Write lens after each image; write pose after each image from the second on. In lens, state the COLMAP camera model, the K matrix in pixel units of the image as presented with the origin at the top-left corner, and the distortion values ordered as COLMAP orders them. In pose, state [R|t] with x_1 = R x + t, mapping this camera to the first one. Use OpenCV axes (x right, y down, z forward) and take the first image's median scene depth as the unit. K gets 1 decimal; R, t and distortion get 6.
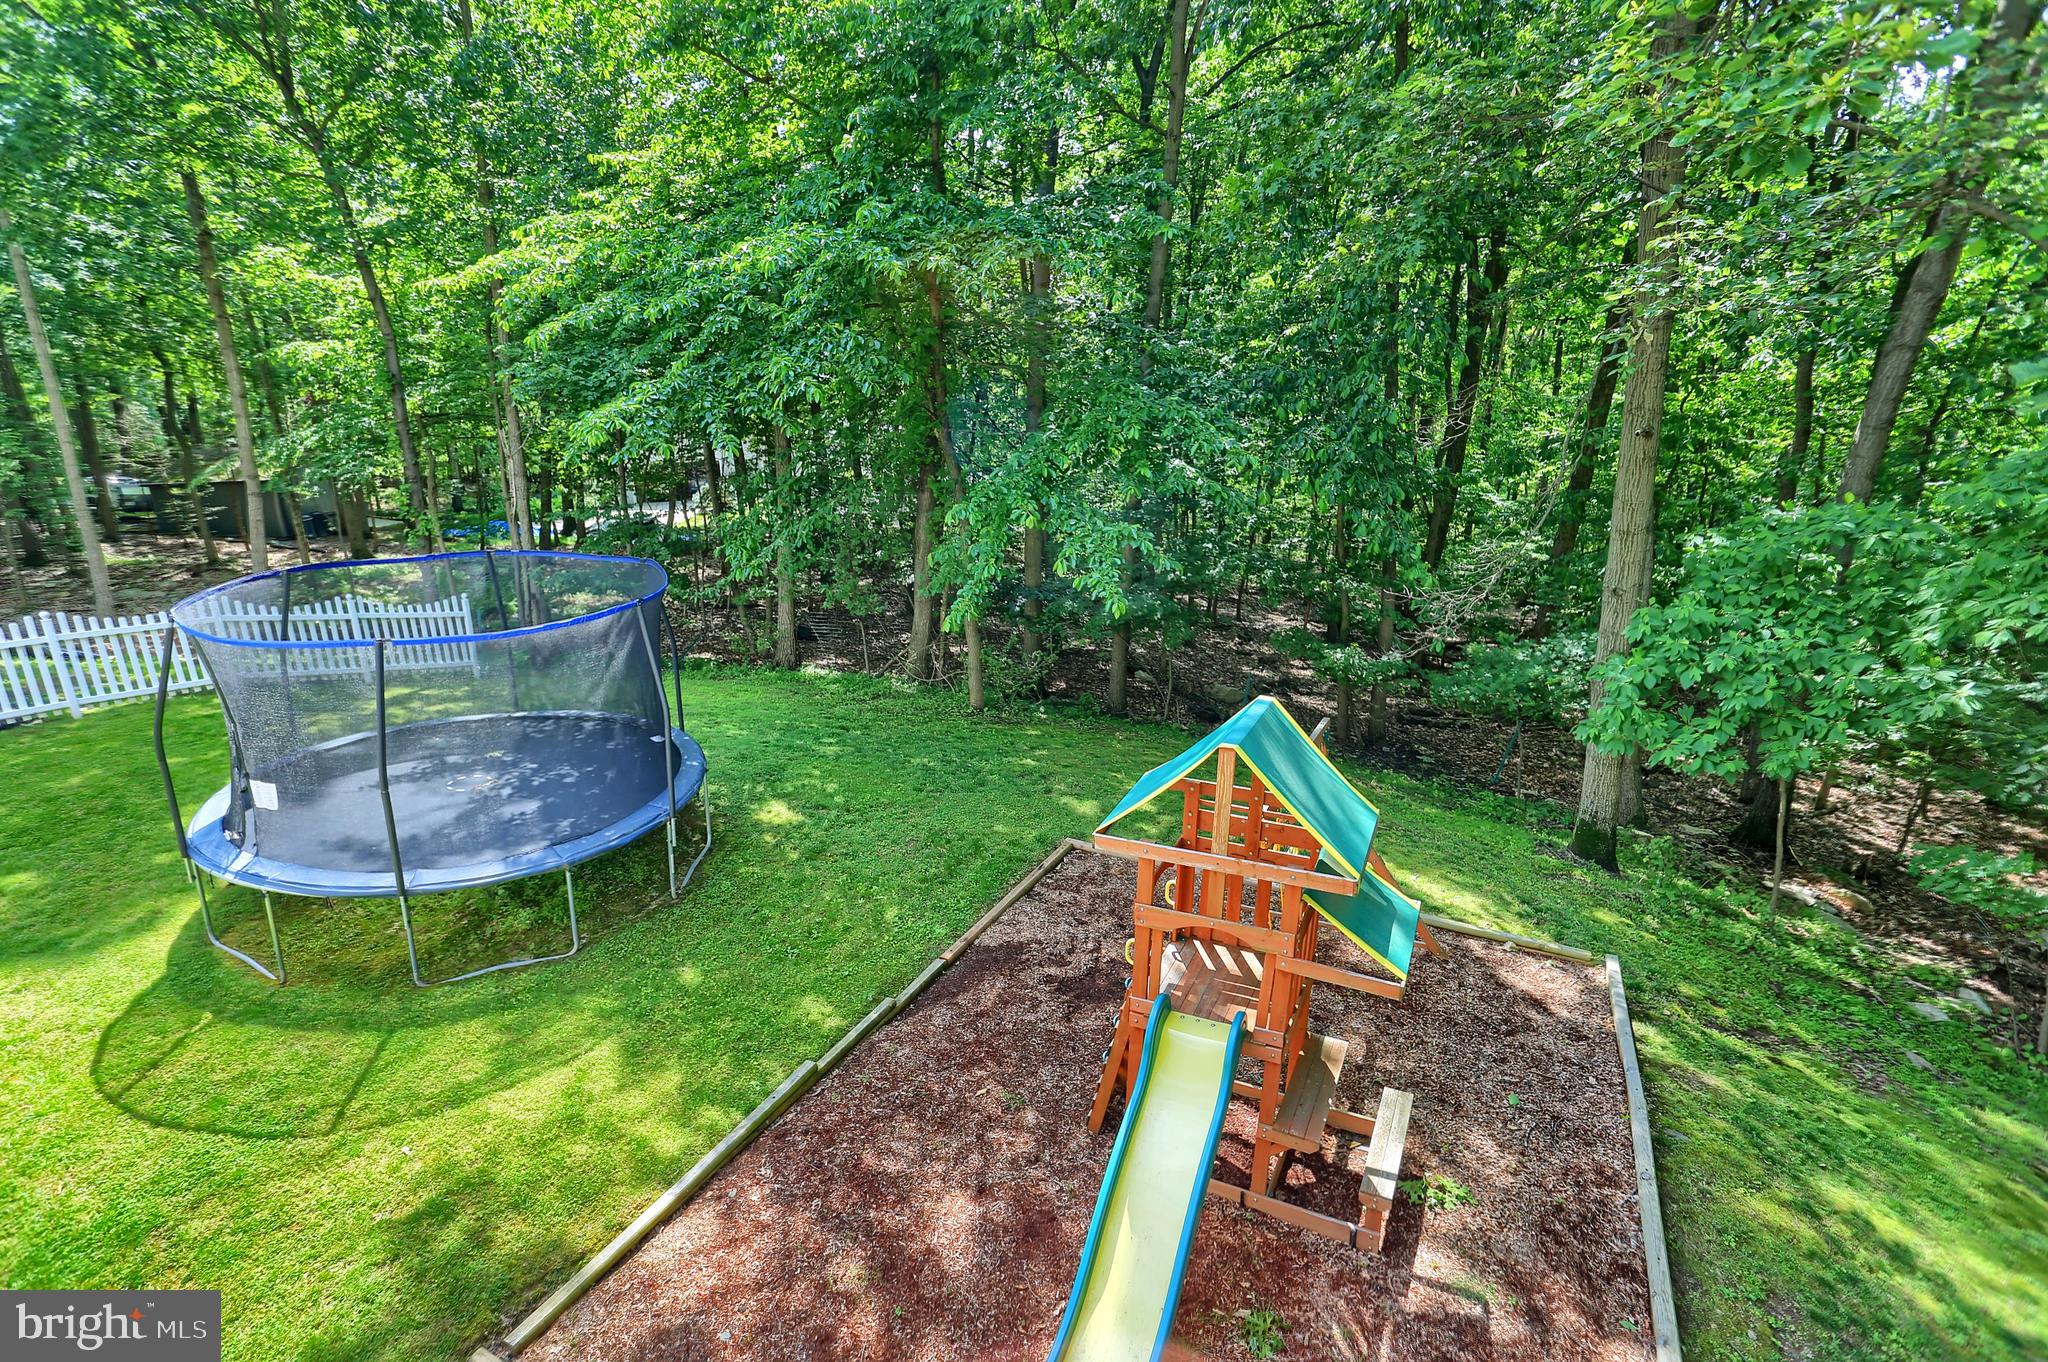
lens RADIAL K [[992.4, 0, 1014.2], [0, 992.4, 677.4], [0, 0, 1]] dist [-0.089240, 0.048602]
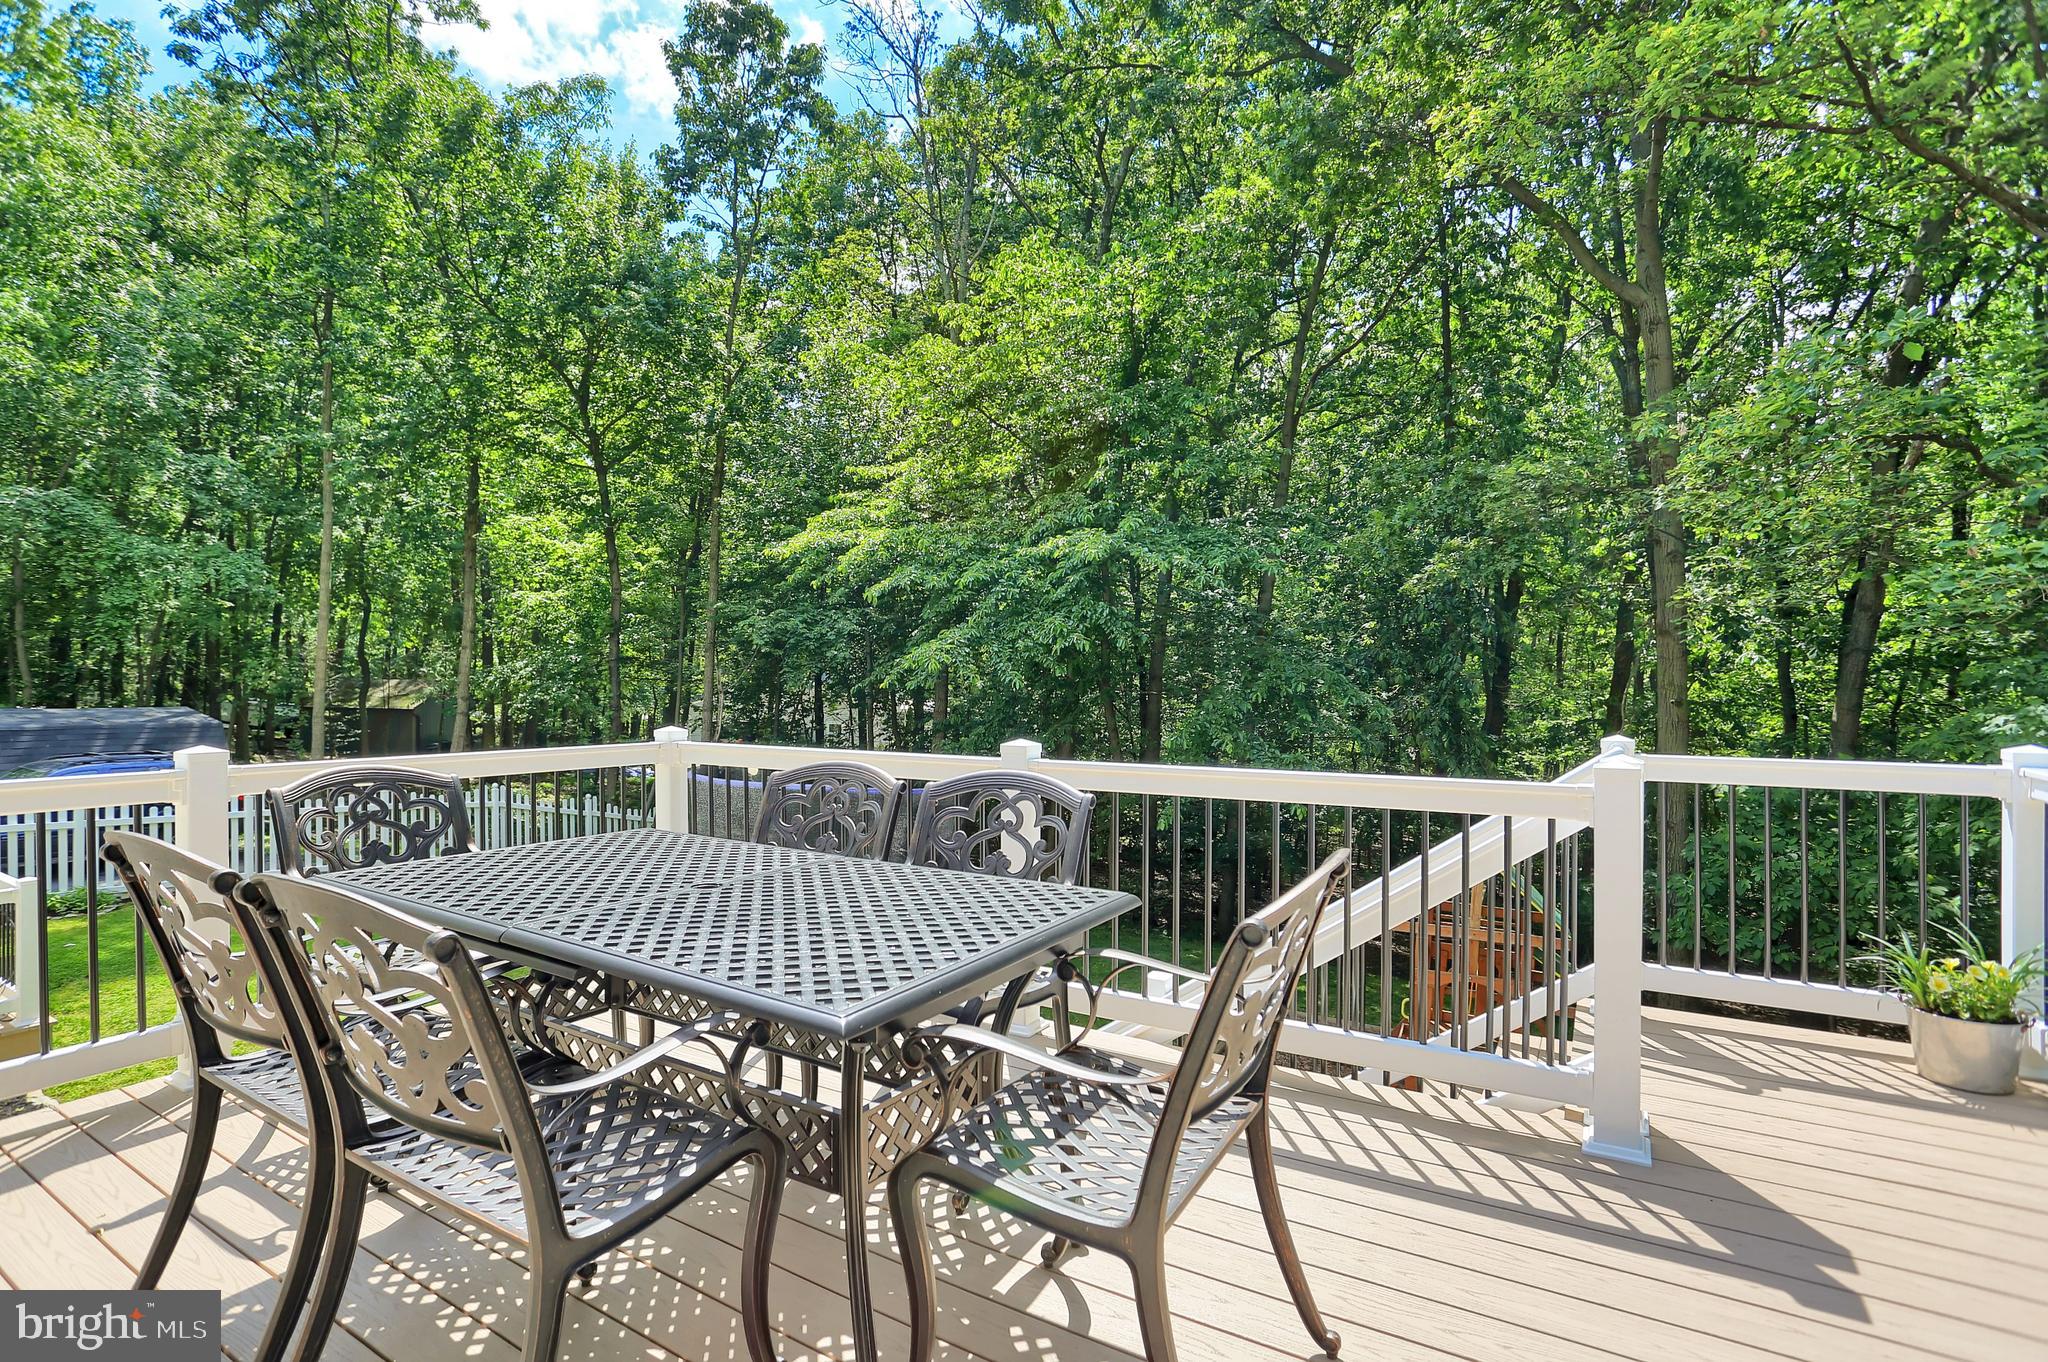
lens RADIAL K [[992.4, 0, 1014.2], [0, 992.4, 677.4], [0, 0, 1]] dist [-0.089240, 0.048602]
pose [[0.998778, 0.049272, -0.003915, -0.184030], [-0.048450, 0.960268, -0.274840, 0.088658], [-0.009783, 0.274694, 0.961482, -0.202675]]
